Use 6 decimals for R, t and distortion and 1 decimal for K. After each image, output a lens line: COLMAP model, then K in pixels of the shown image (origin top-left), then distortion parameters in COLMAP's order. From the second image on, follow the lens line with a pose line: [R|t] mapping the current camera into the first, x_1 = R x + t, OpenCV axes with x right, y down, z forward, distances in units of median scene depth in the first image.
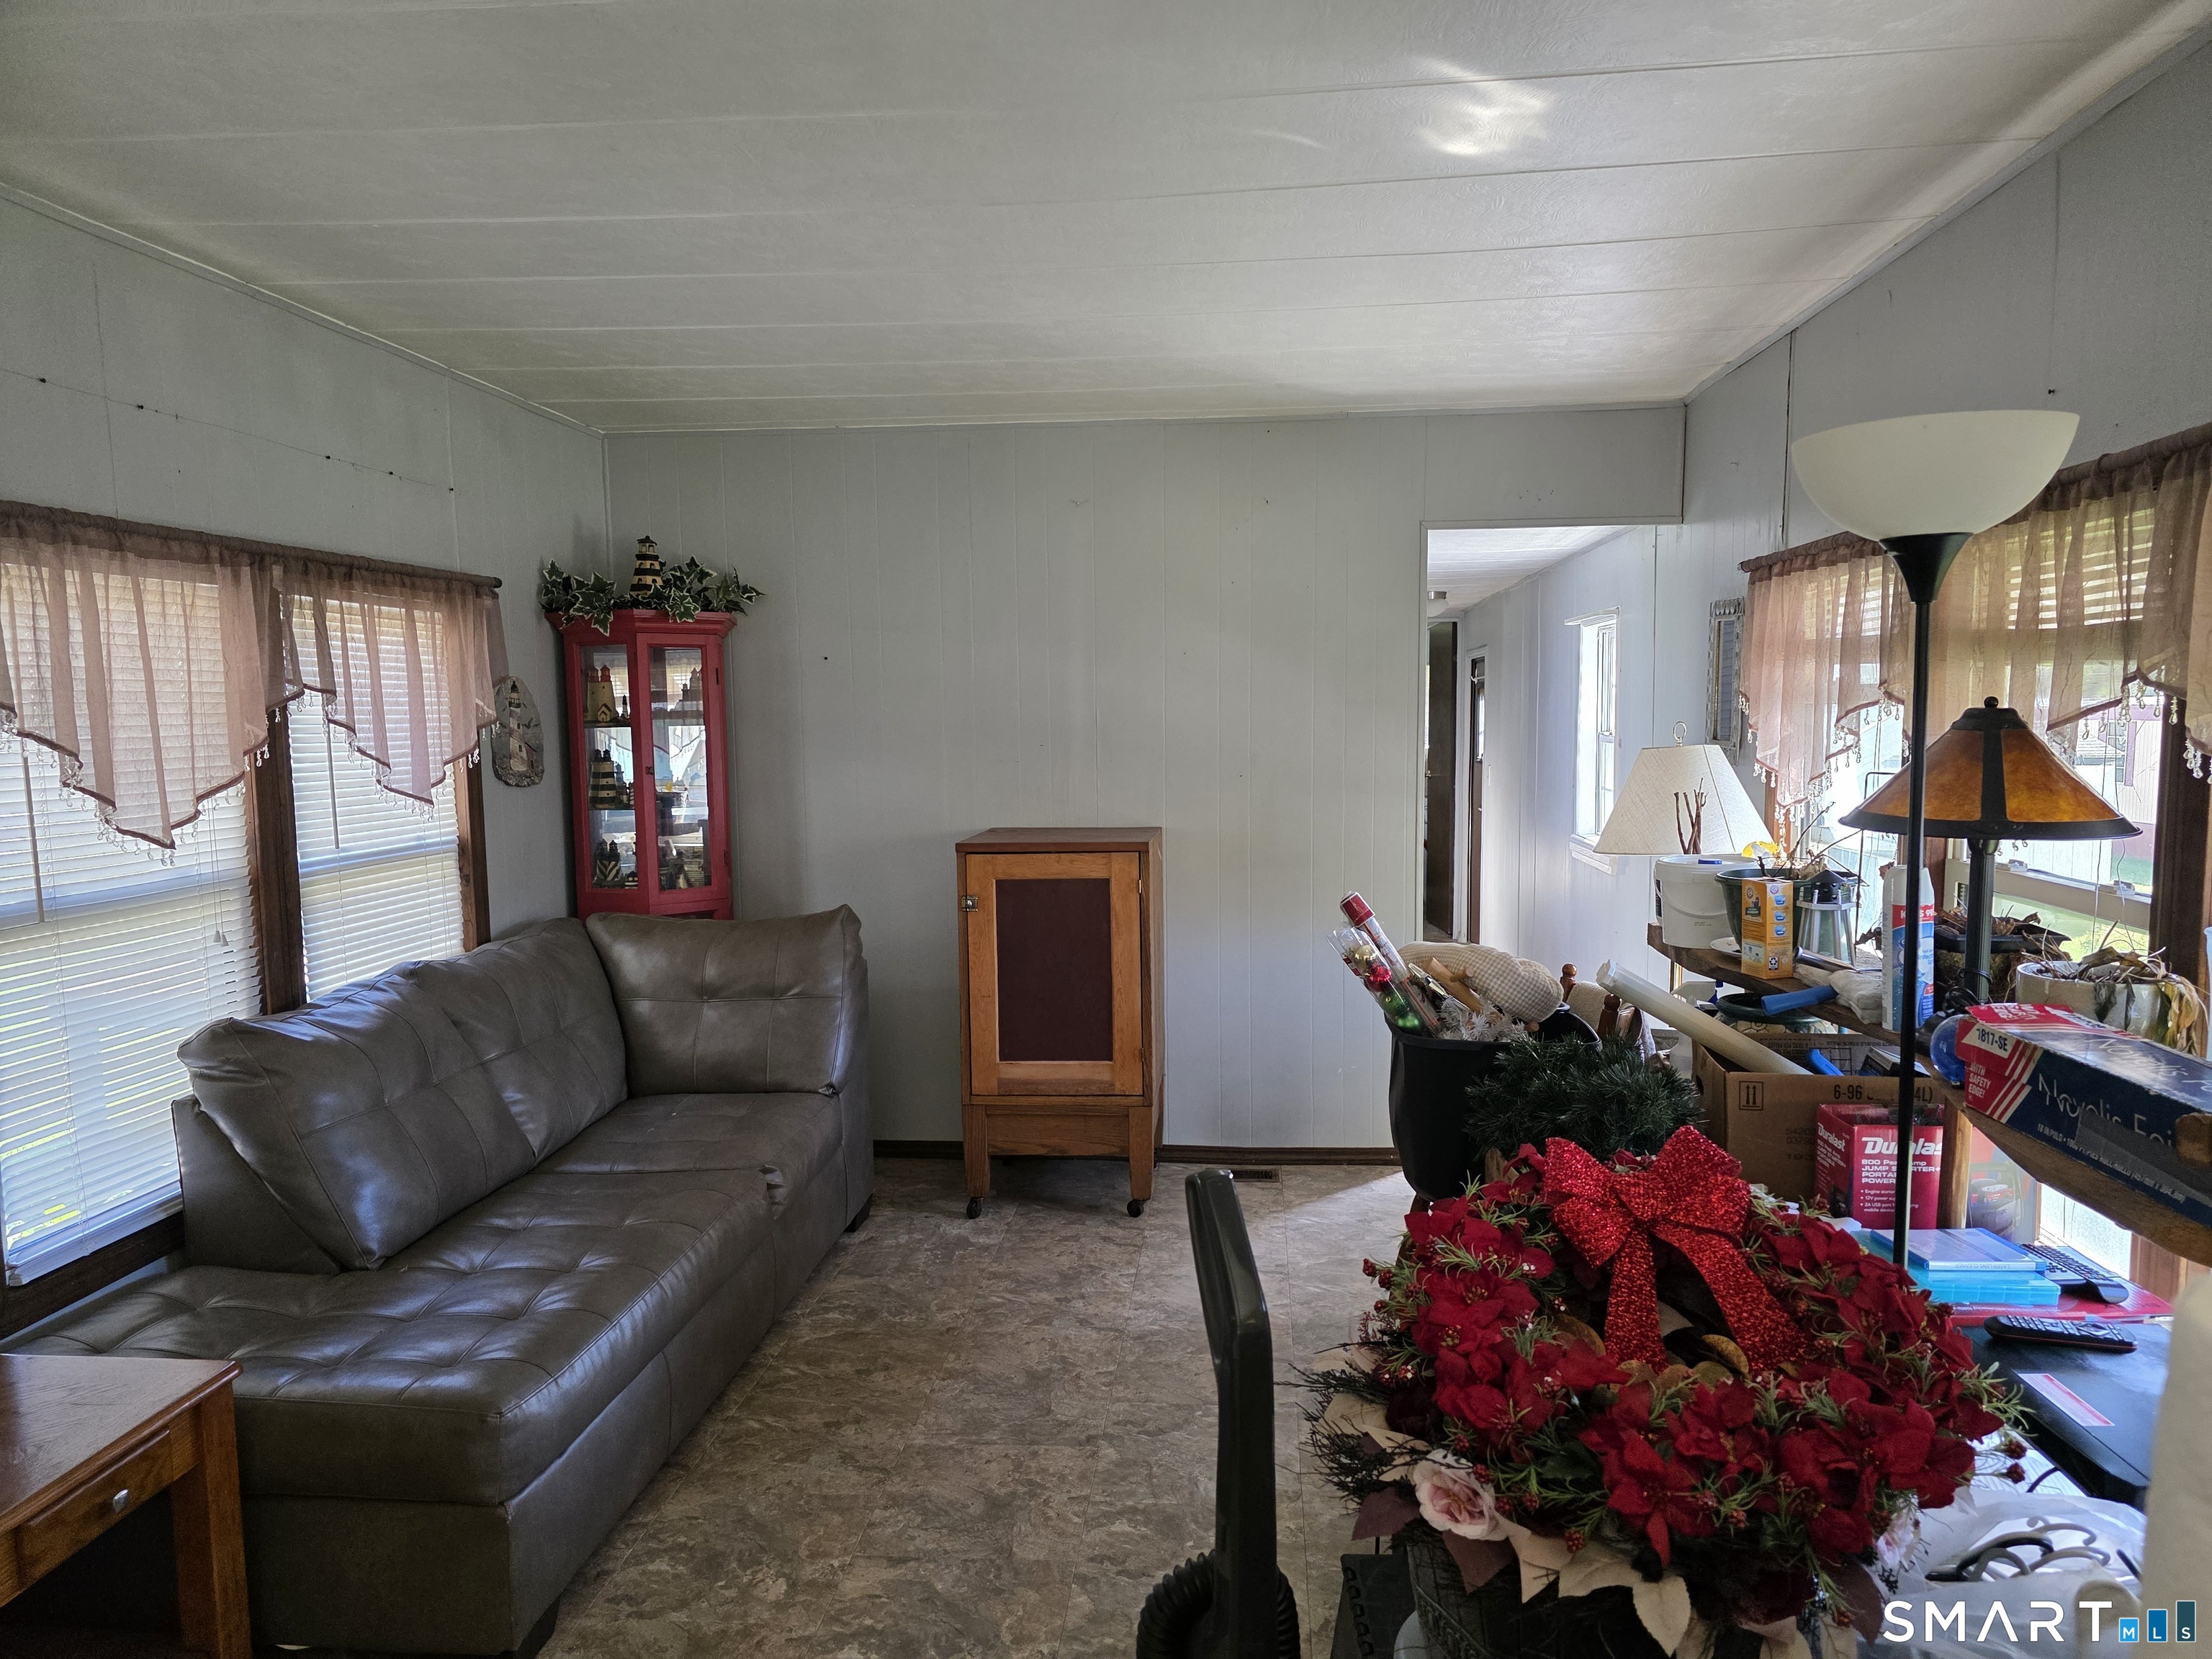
lens RADIAL K [[1456.3, 0, 1132.3], [0, 1456.3, 840.7], [0, 0, 1]] dist [0.083348, -0.106962]
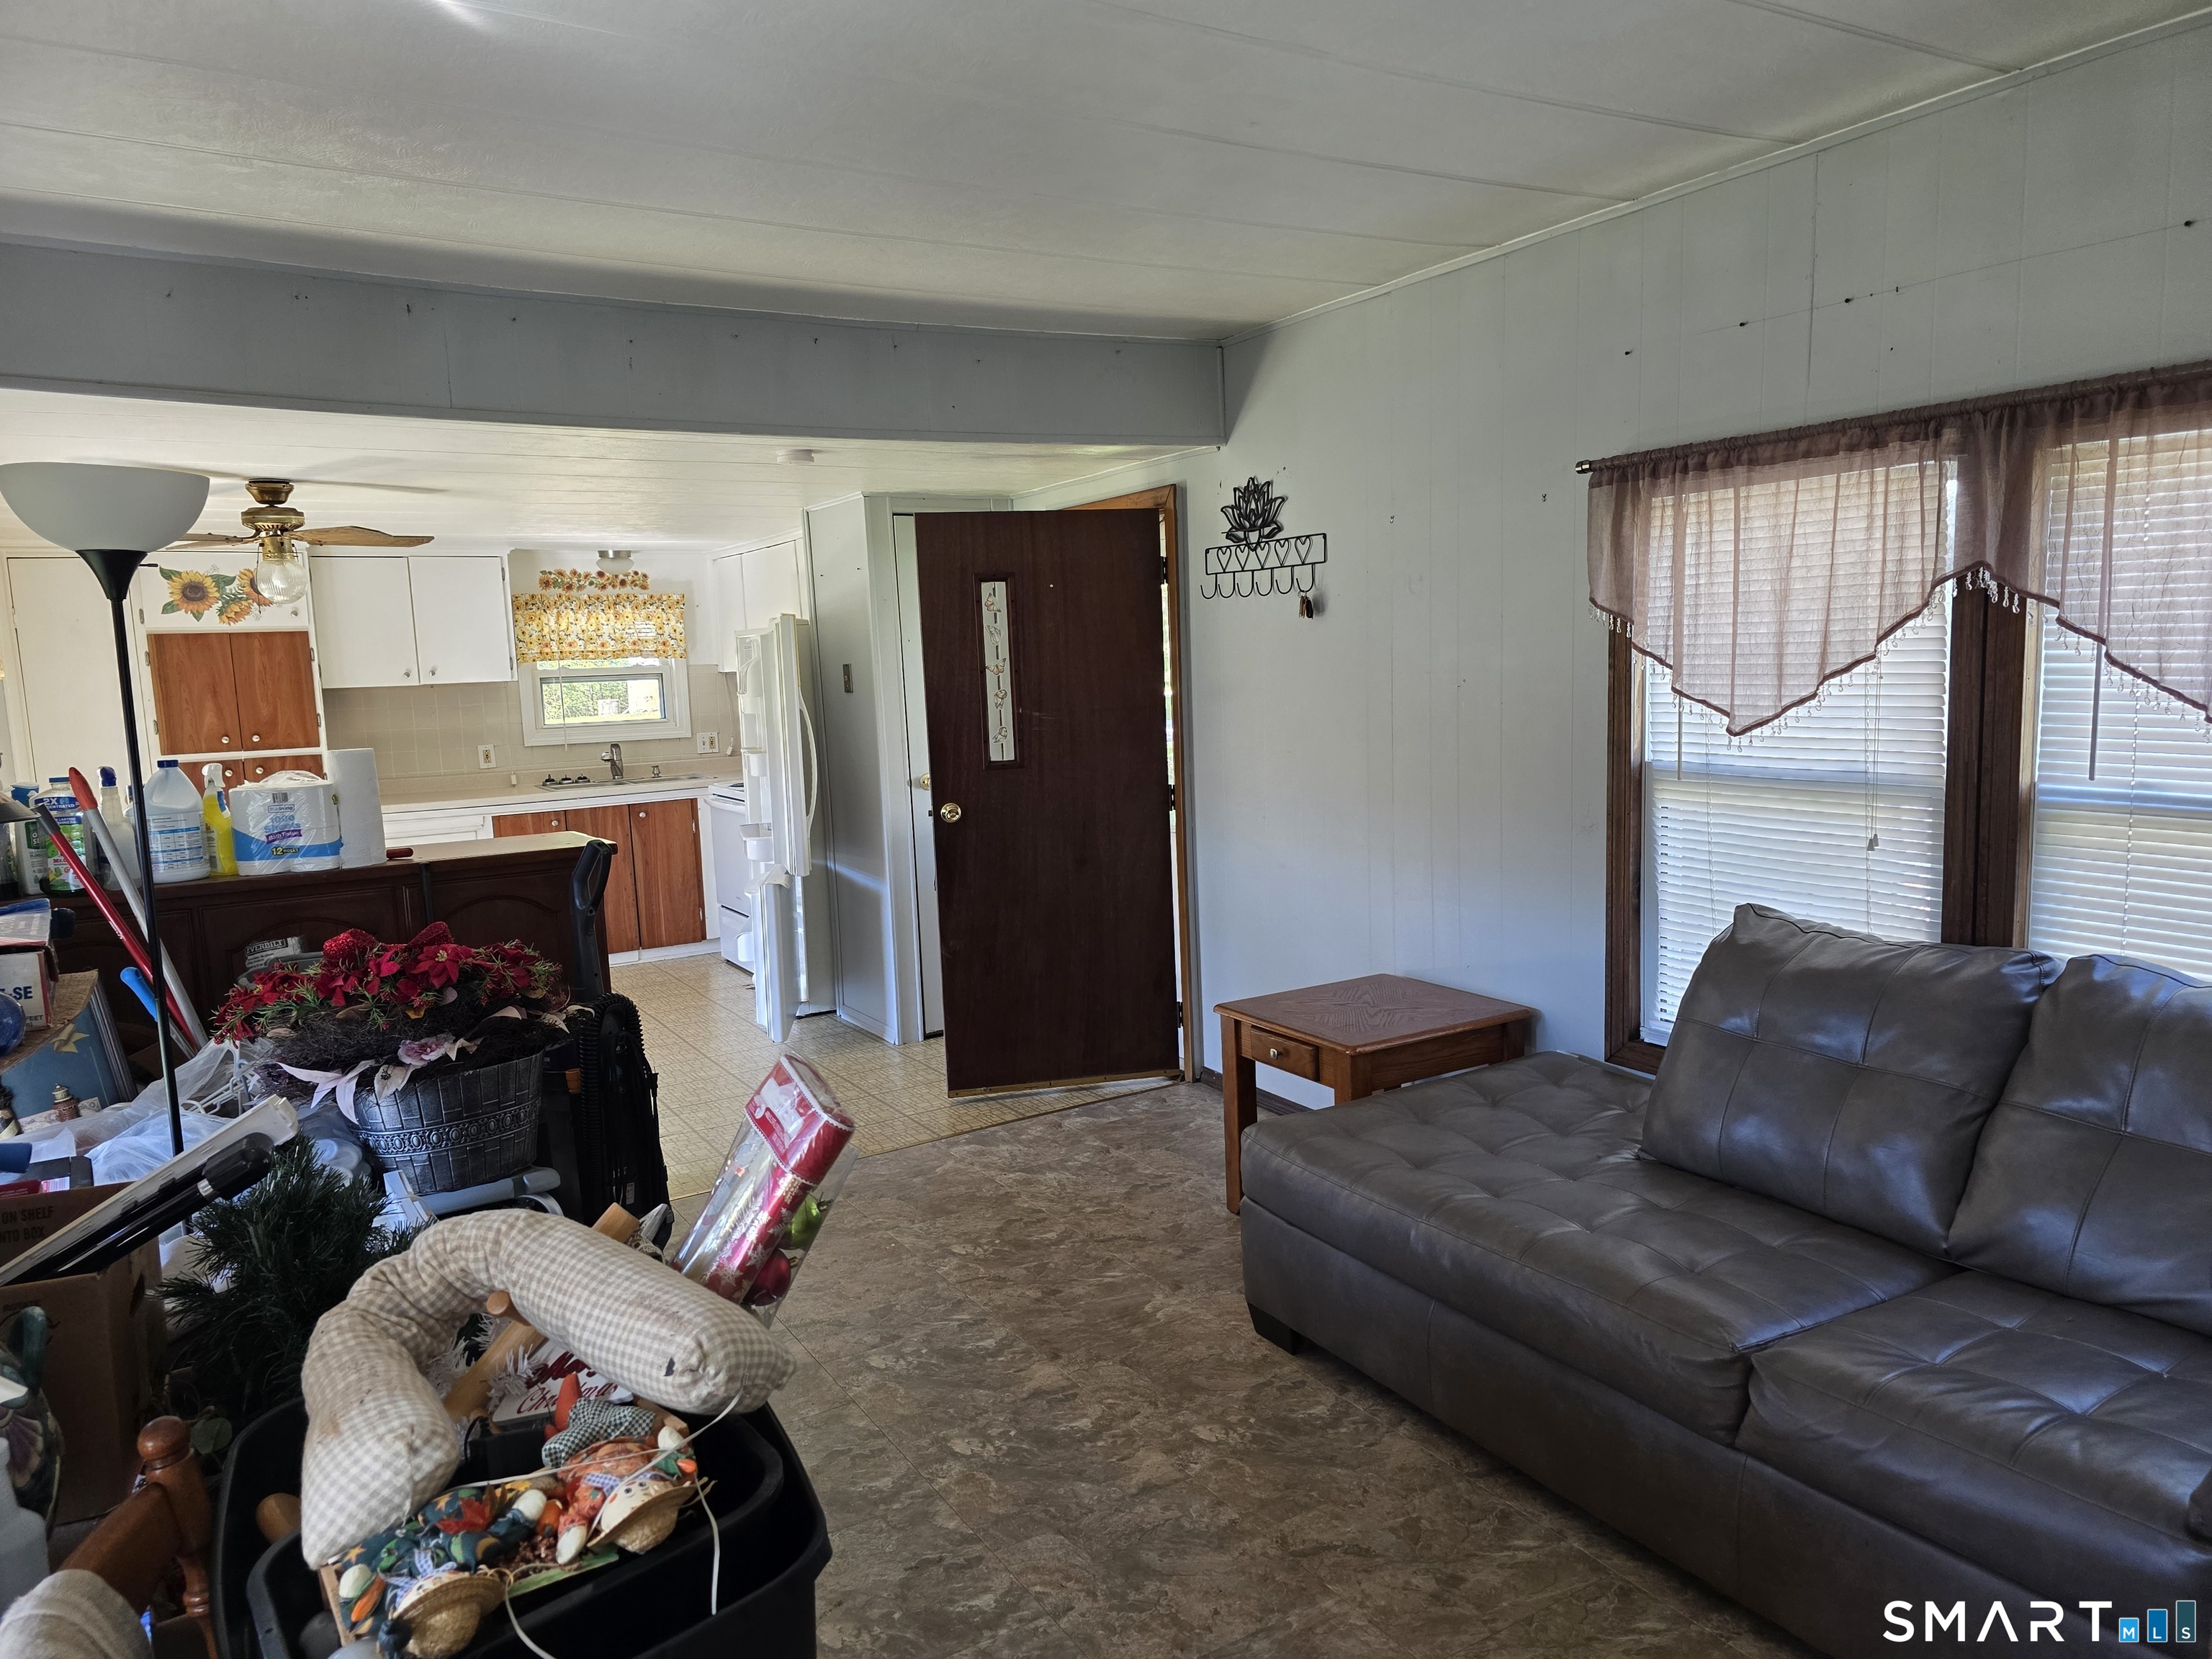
lens RADIAL K [[1479.0, 0, 1113.3], [0, 1479.0, 840.0], [0, 0, 1]] dist [0.058559, -0.057244]
pose [[-0.808612, 0.116333, -0.576727, 0.250376], [-0.009073, 0.977674, 0.209930, -0.097691], [0.588273, 0.174984, -0.789503, 1.076888]]
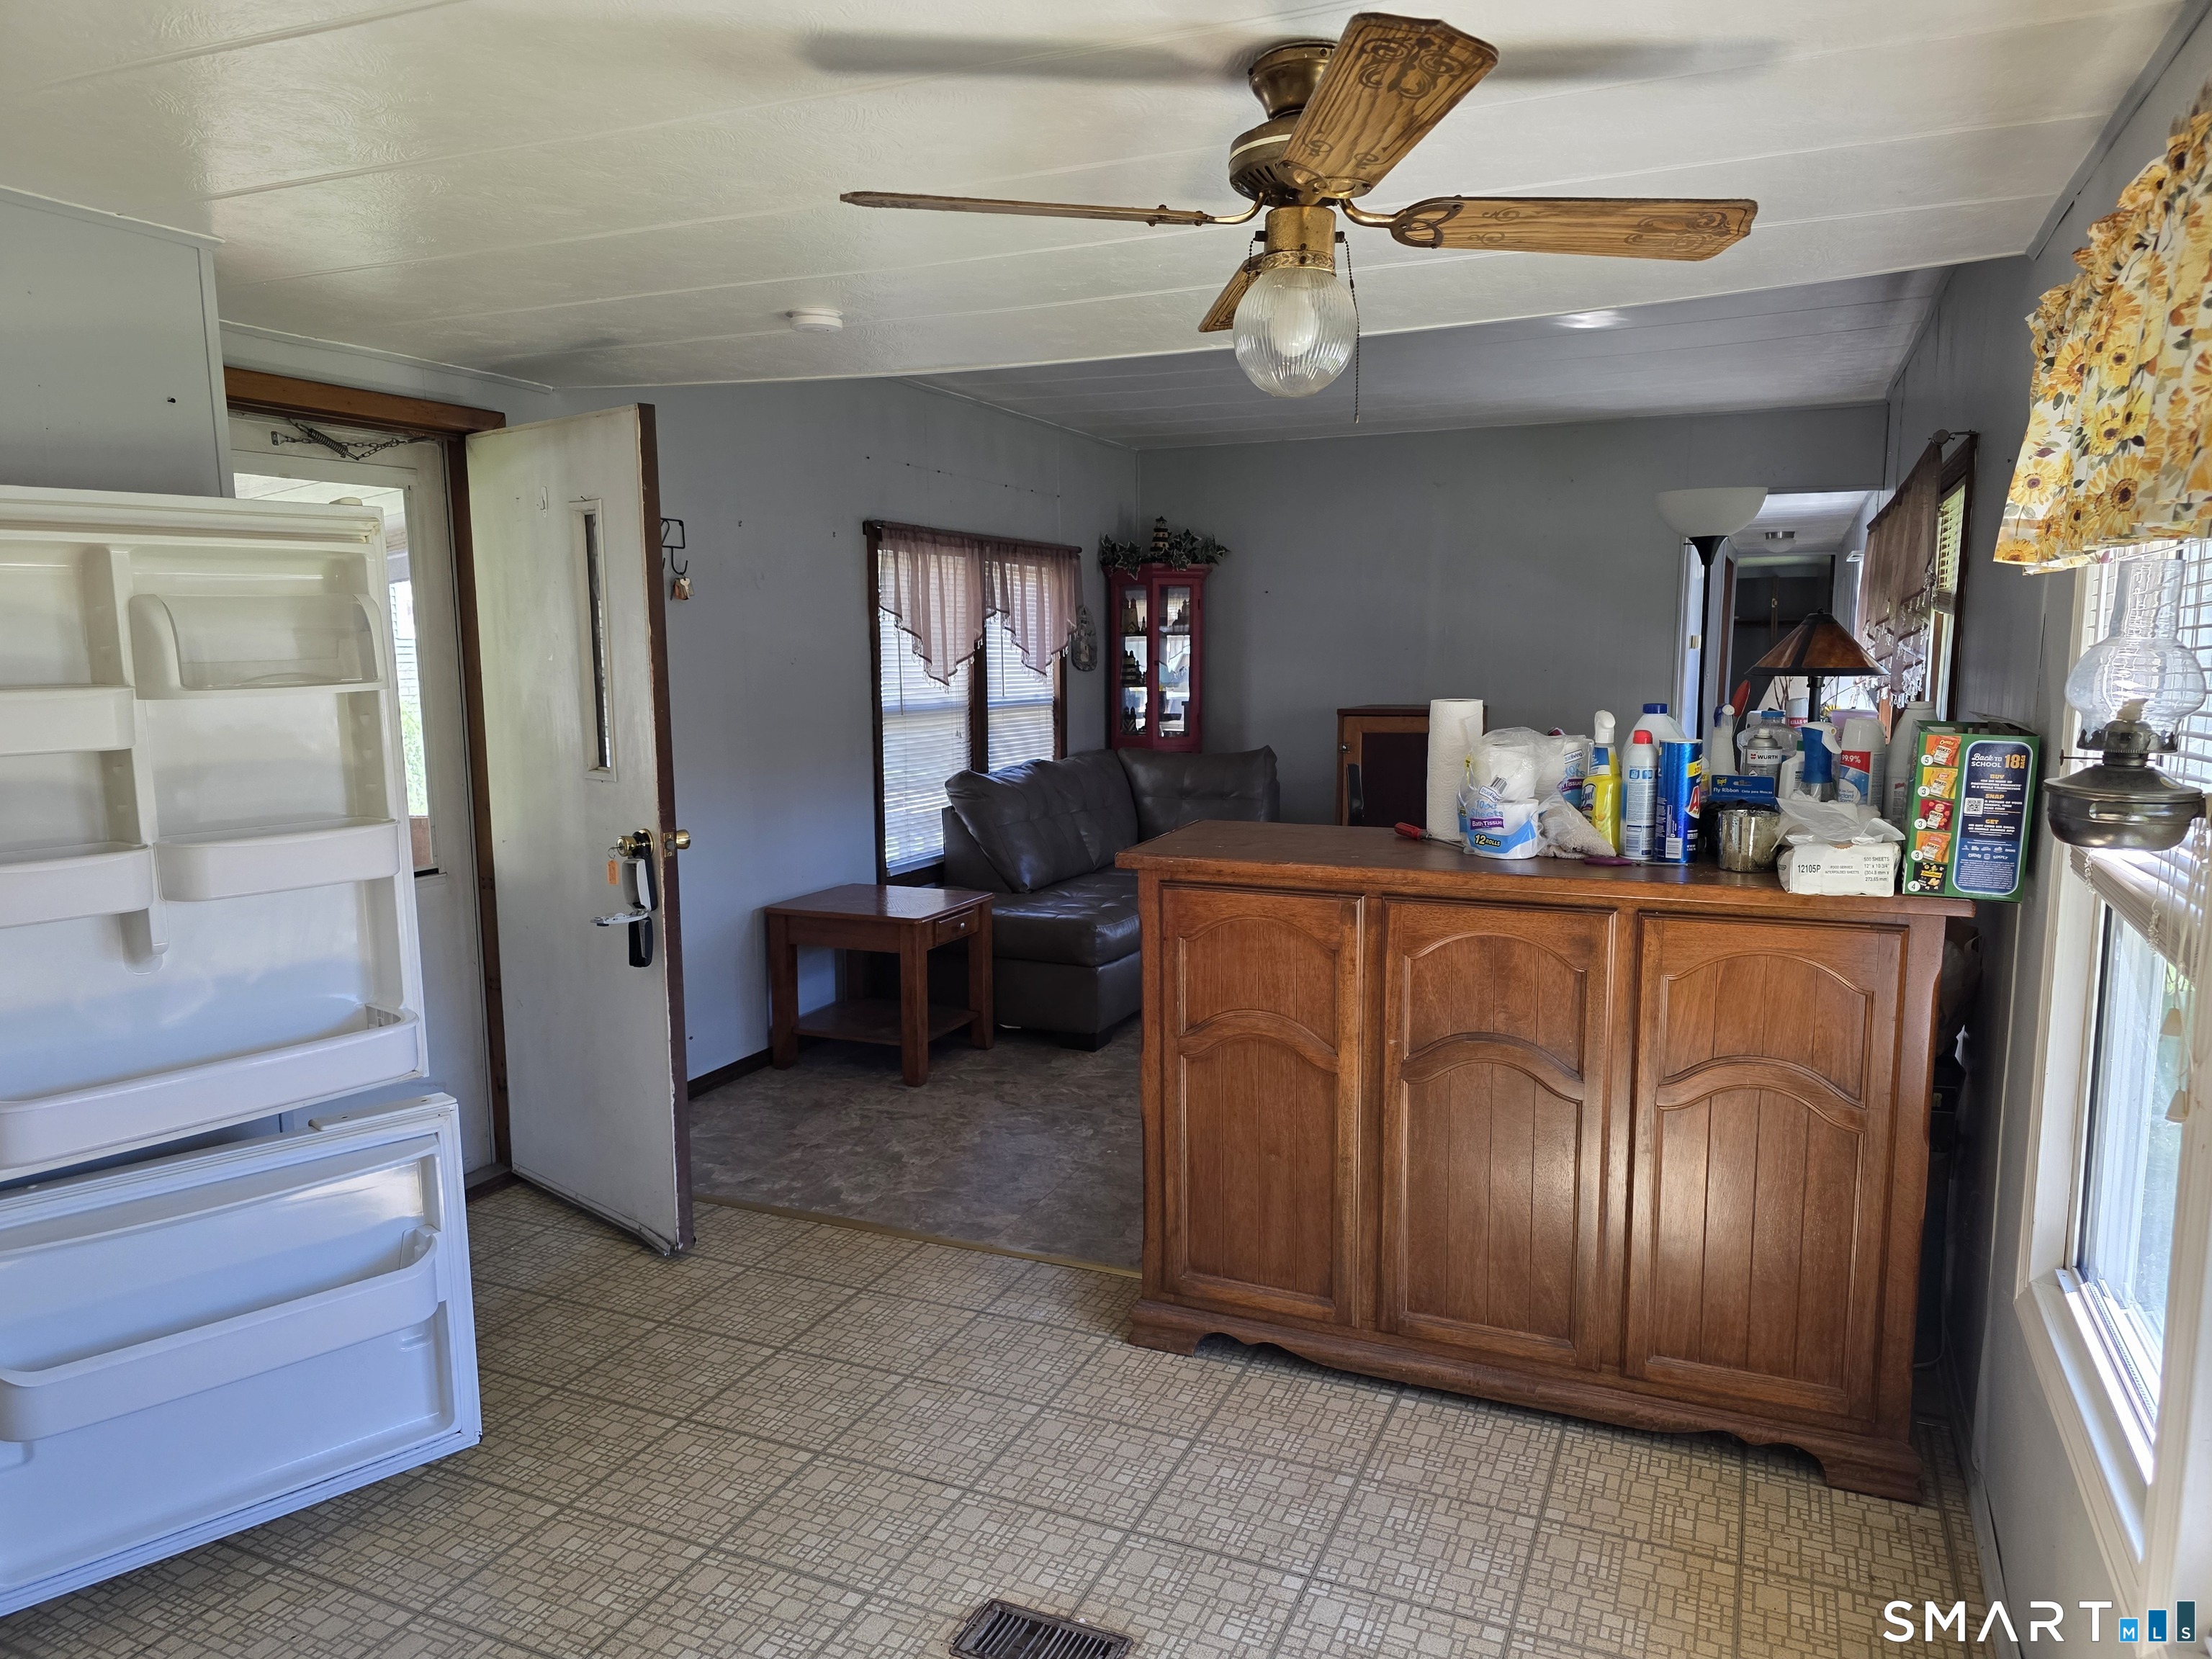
lens RADIAL K [[1489.1, 0, 1095.8], [0, 1489.1, 840.6], [0, 0, 1]] dist [0.111436, -0.113071]
pose [[0.942361, 0.052549, -0.330444, 0.178749], [-0.038991, 0.998108, 0.047530, 0.078783], [0.332317, -0.031906, 0.942628, -0.637829]]
